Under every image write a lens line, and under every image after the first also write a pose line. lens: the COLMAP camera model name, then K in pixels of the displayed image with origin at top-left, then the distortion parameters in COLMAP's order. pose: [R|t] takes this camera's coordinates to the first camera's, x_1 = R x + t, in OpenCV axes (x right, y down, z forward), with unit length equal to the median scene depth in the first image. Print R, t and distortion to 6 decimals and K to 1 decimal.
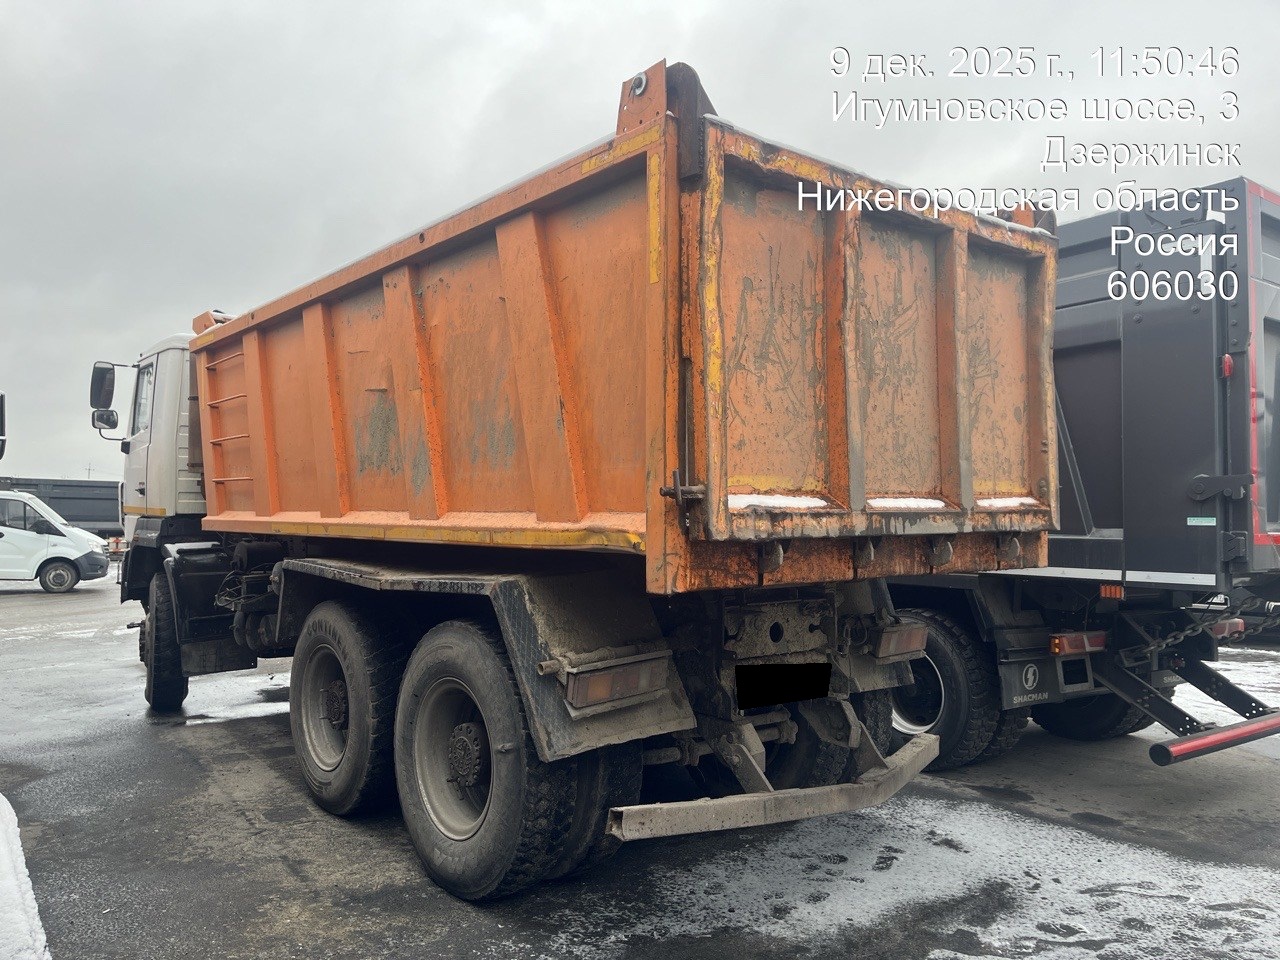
lens RADIAL K [[967.0, 0, 629.7], [0, 967.0, 485.7], [0, 0, 1]] dist [0.045675, -0.040783]
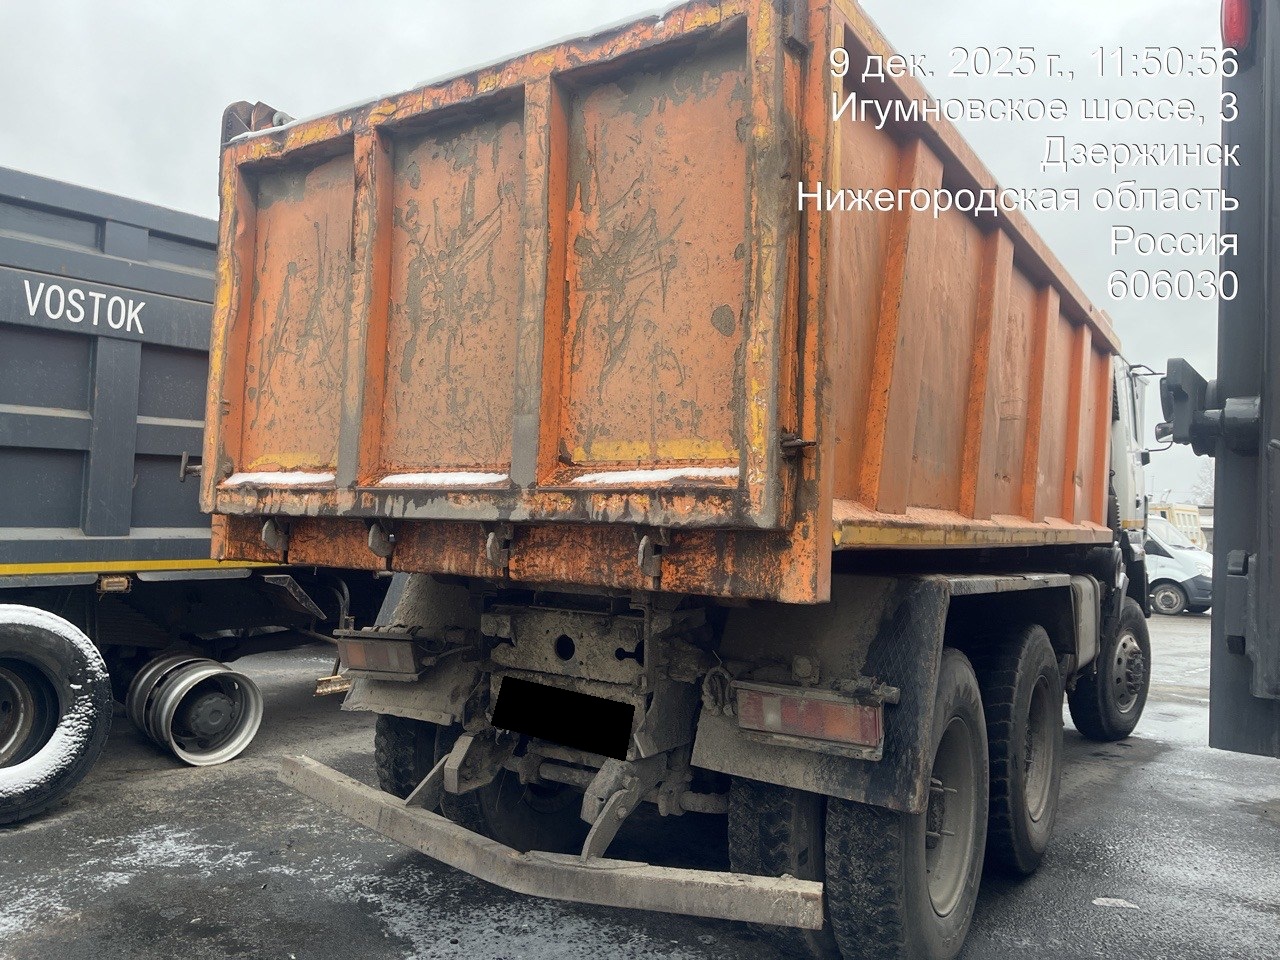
lens RADIAL K [[967.0, 0, 637.6], [0, 967.0, 473.0], [0, 0, 1]] dist [0.045675, -0.040783]
pose [[0.297935, -0.038223, -0.953821, 1.060966], [-0.004413, 0.999132, -0.041417, 0.044368], [0.954576, 0.016549, 0.297508, 0.918162]]
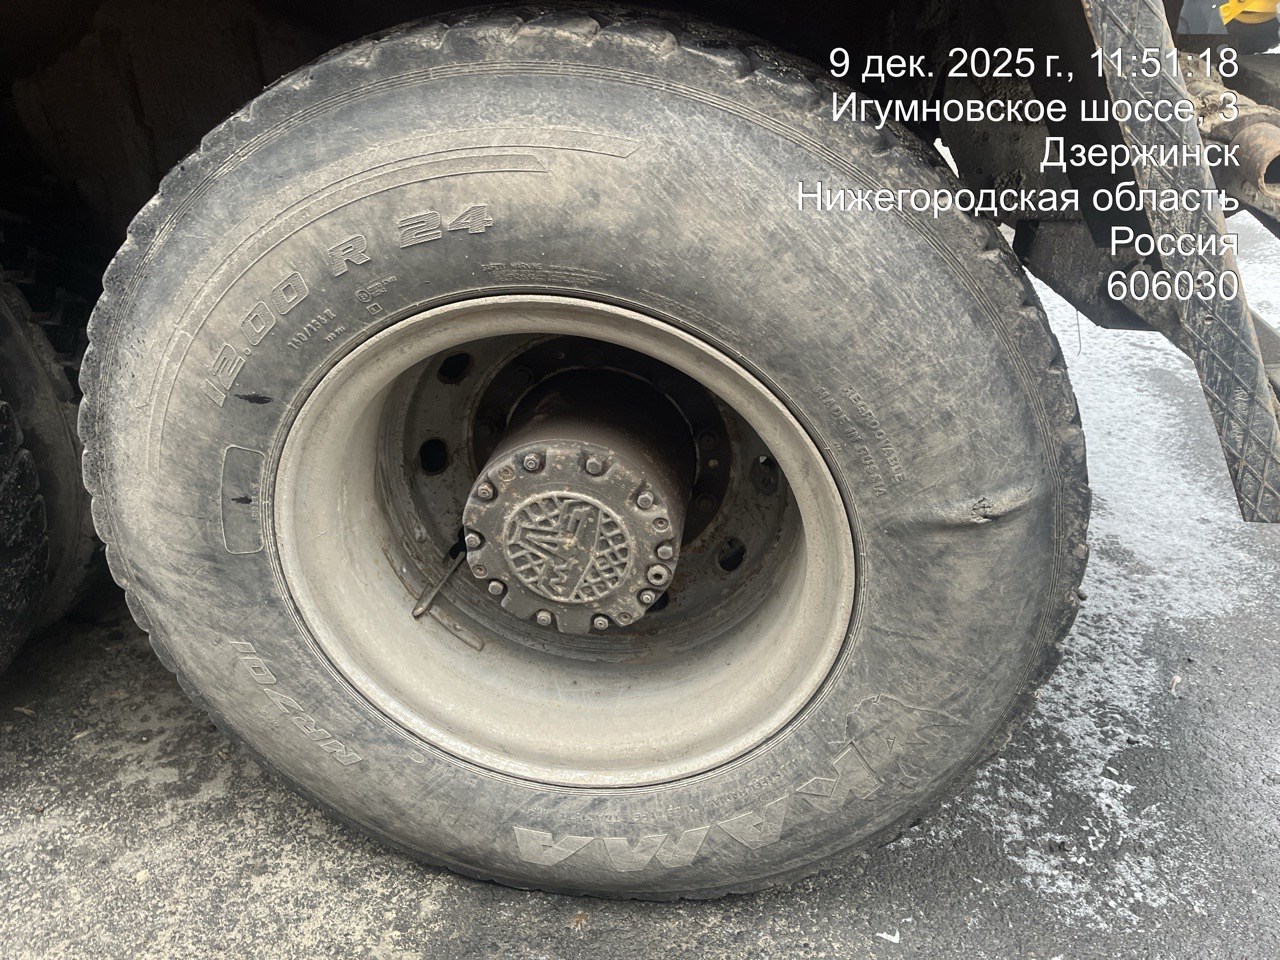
lens RADIAL K [[967.0, 0, 645.1], [0, 967.0, 471.2], [0, 0, 1]] dist [0.045675, -0.040783]
pose [[0.732236, -0.359547, 0.578408, -0.335798], [0.011701, 0.855804, 0.517168, 0.125341], [-0.680950, -0.371922, 0.630858, 0.890703]]
